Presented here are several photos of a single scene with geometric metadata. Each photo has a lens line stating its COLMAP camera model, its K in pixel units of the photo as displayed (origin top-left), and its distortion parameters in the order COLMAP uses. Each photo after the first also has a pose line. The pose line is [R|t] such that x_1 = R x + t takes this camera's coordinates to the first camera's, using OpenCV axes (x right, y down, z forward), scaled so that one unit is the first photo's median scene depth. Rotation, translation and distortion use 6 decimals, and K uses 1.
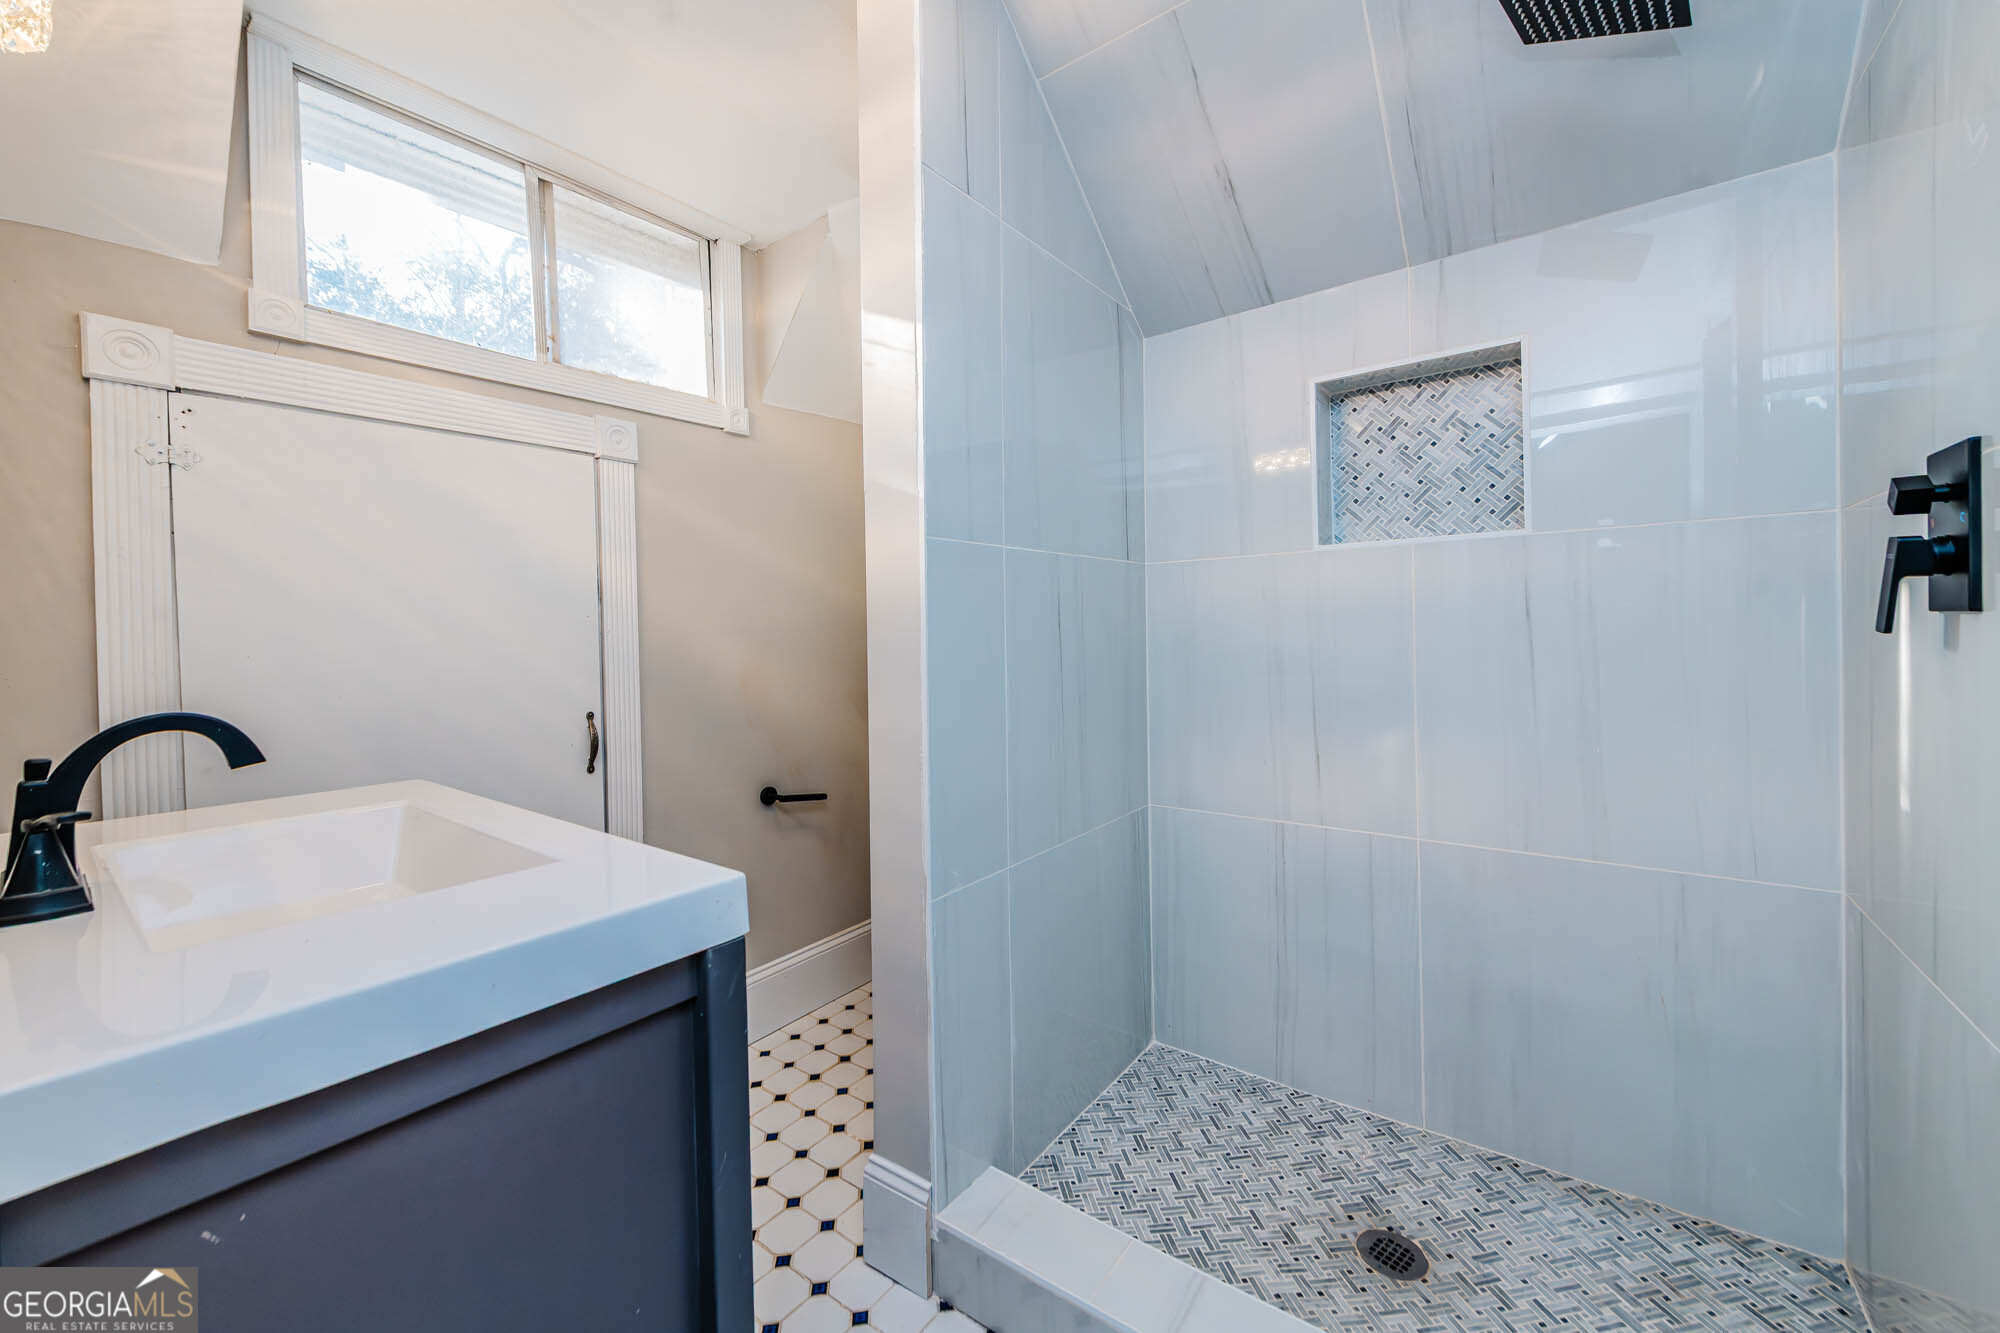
lens RADIAL K [[783.8, 0, 1005.9], [0, 783.8, 640.8], [0, 0, 1]] dist [0.001872, -0.004239]
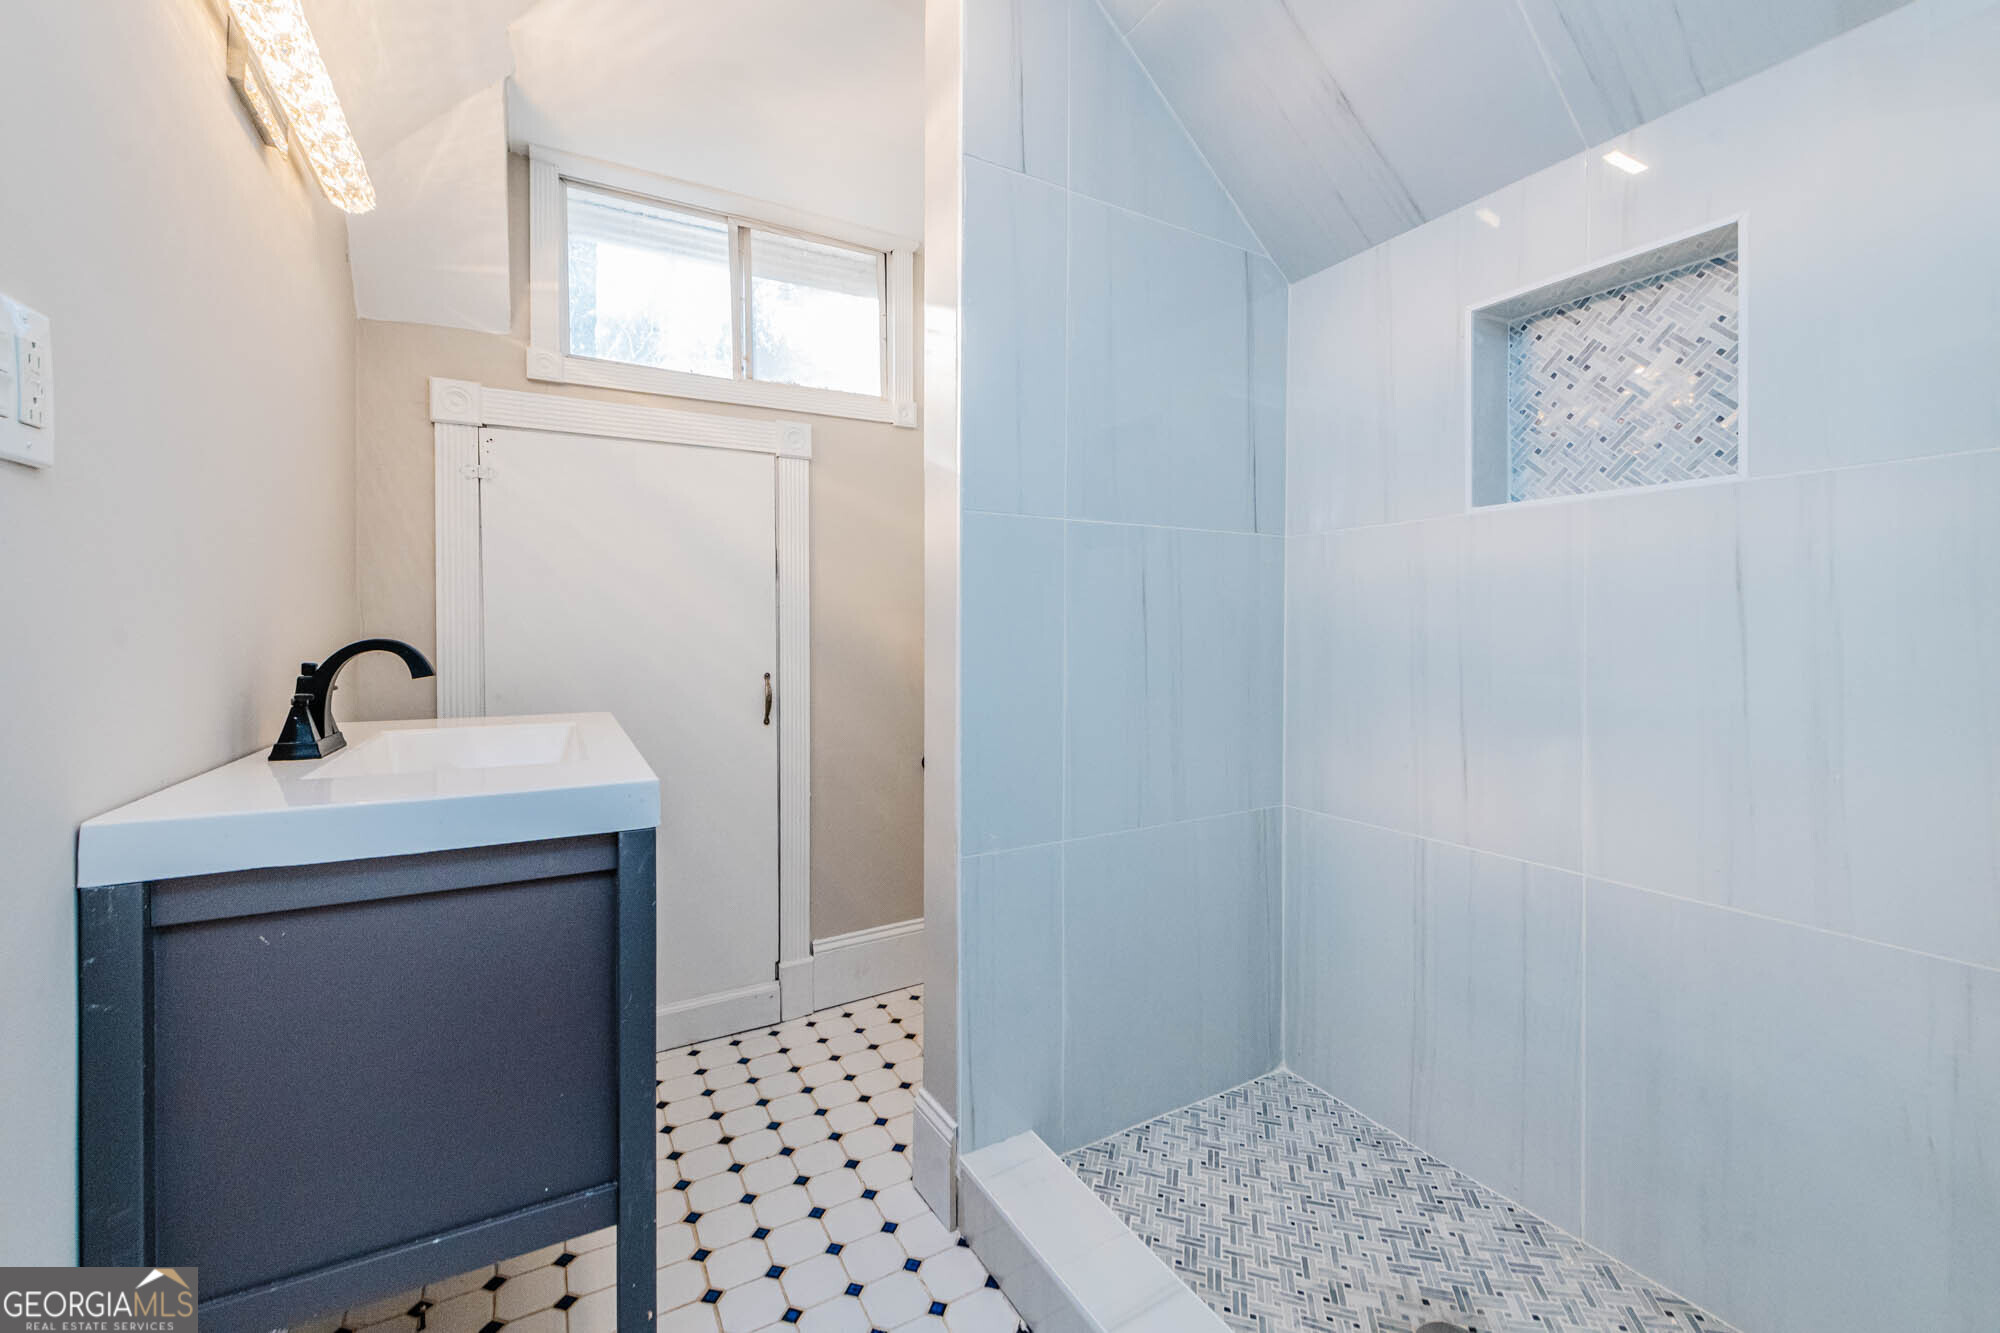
lens RADIAL K [[822.5, 0, 1007.5], [0, 822.5, 643.9], [0, 0, 1]] dist [0.000117, -0.005366]
pose [[0.916377, 0.027626, -0.399362, 0.314280], [-0.024715, 0.999617, 0.012437, 0.024170], [0.399553, -0.001526, 0.916709, 0.010747]]
